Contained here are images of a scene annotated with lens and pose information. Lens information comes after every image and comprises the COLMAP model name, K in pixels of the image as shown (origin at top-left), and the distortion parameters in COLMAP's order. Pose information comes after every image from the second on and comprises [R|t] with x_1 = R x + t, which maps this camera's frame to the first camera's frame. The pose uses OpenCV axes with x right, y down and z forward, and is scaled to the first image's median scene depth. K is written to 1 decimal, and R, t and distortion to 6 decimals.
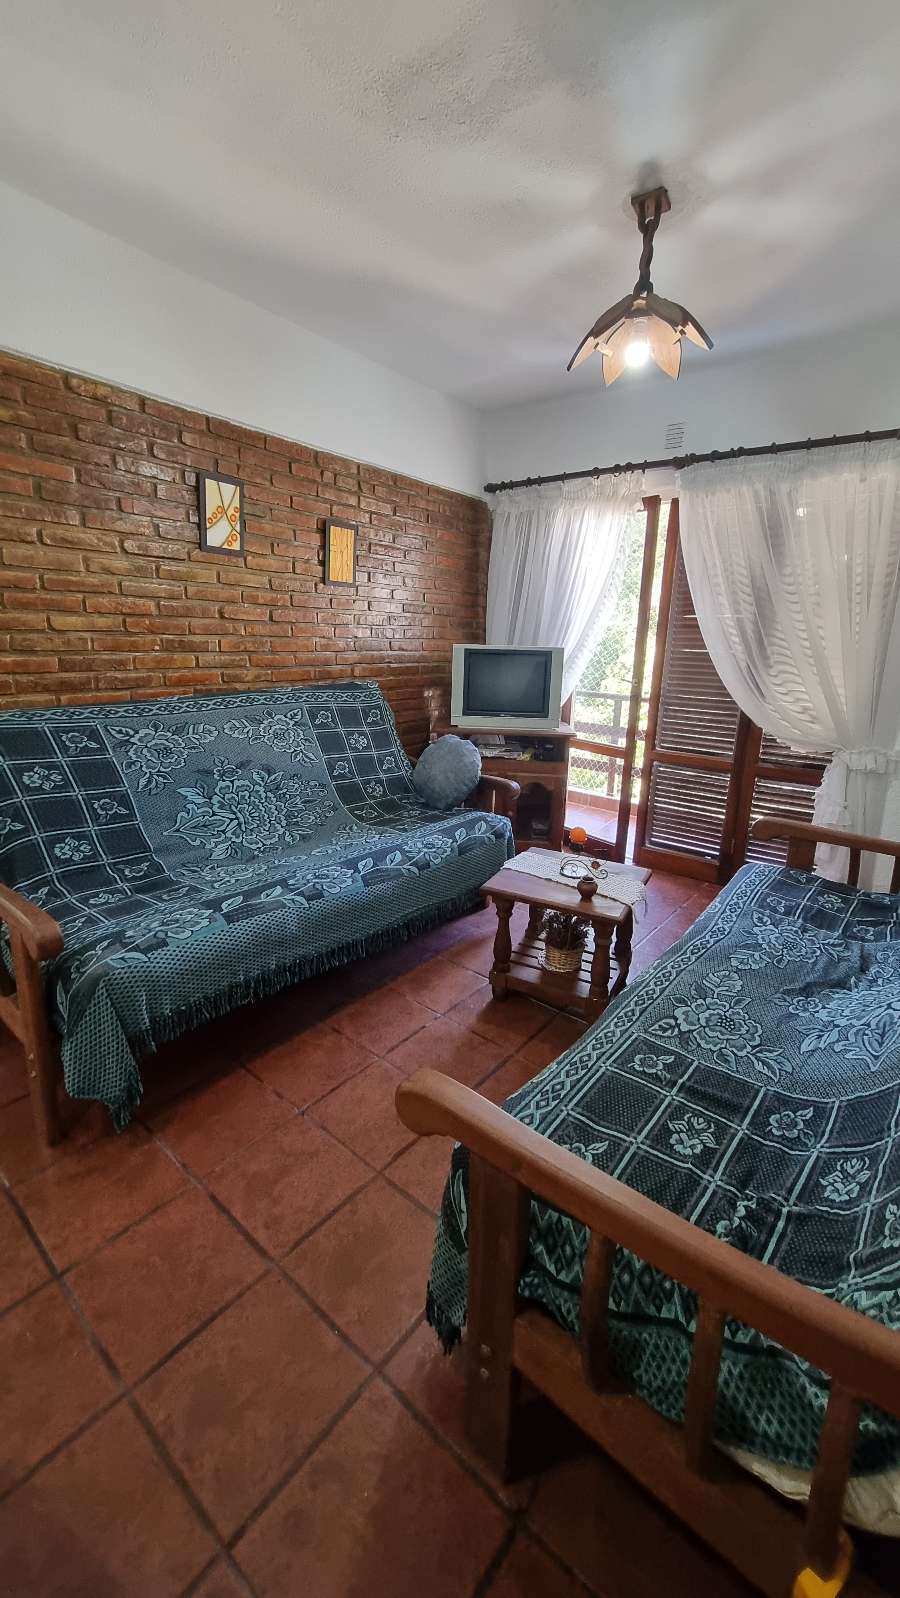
lens RADIAL K [[633.7, 0, 451.1], [0, 633.7, 782.6], [0, 0, 1]] dist [-0.000615, -0.000056]
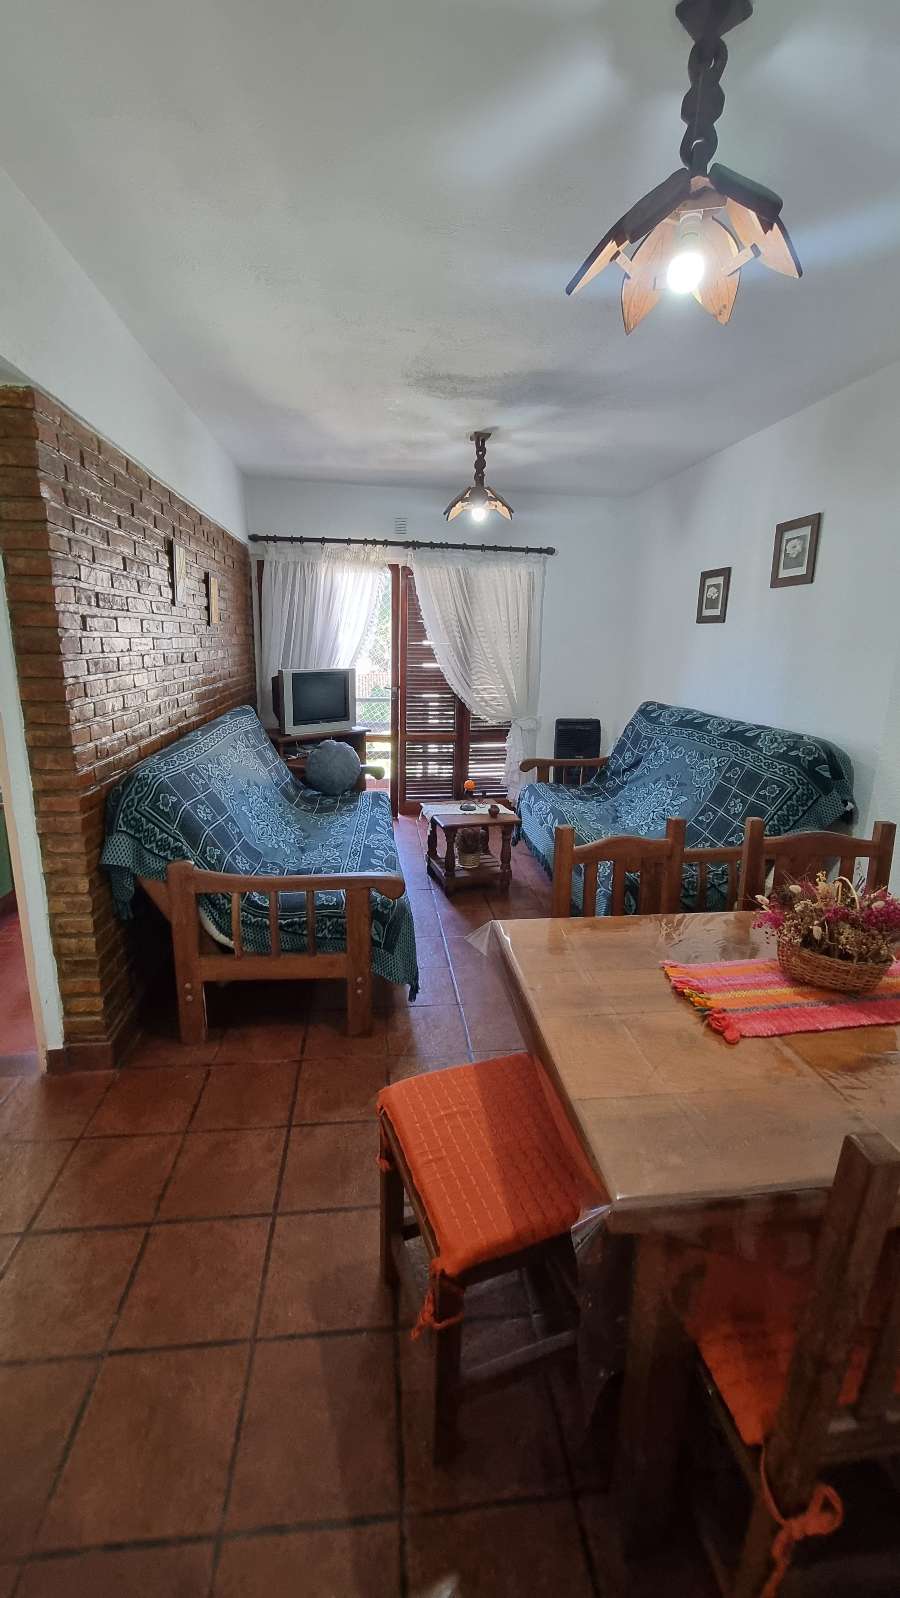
lens RADIAL K [[633.7, 0, 451.1], [0, 633.7, 782.6], [0, 0, 1]] dist [-0.000615, -0.000056]
pose [[0.686101, -0.178320, 0.705314, -0.802082], [0.165629, 0.982322, 0.087238, -0.062774], [-0.708402, 0.056966, 0.703507, -0.121183]]
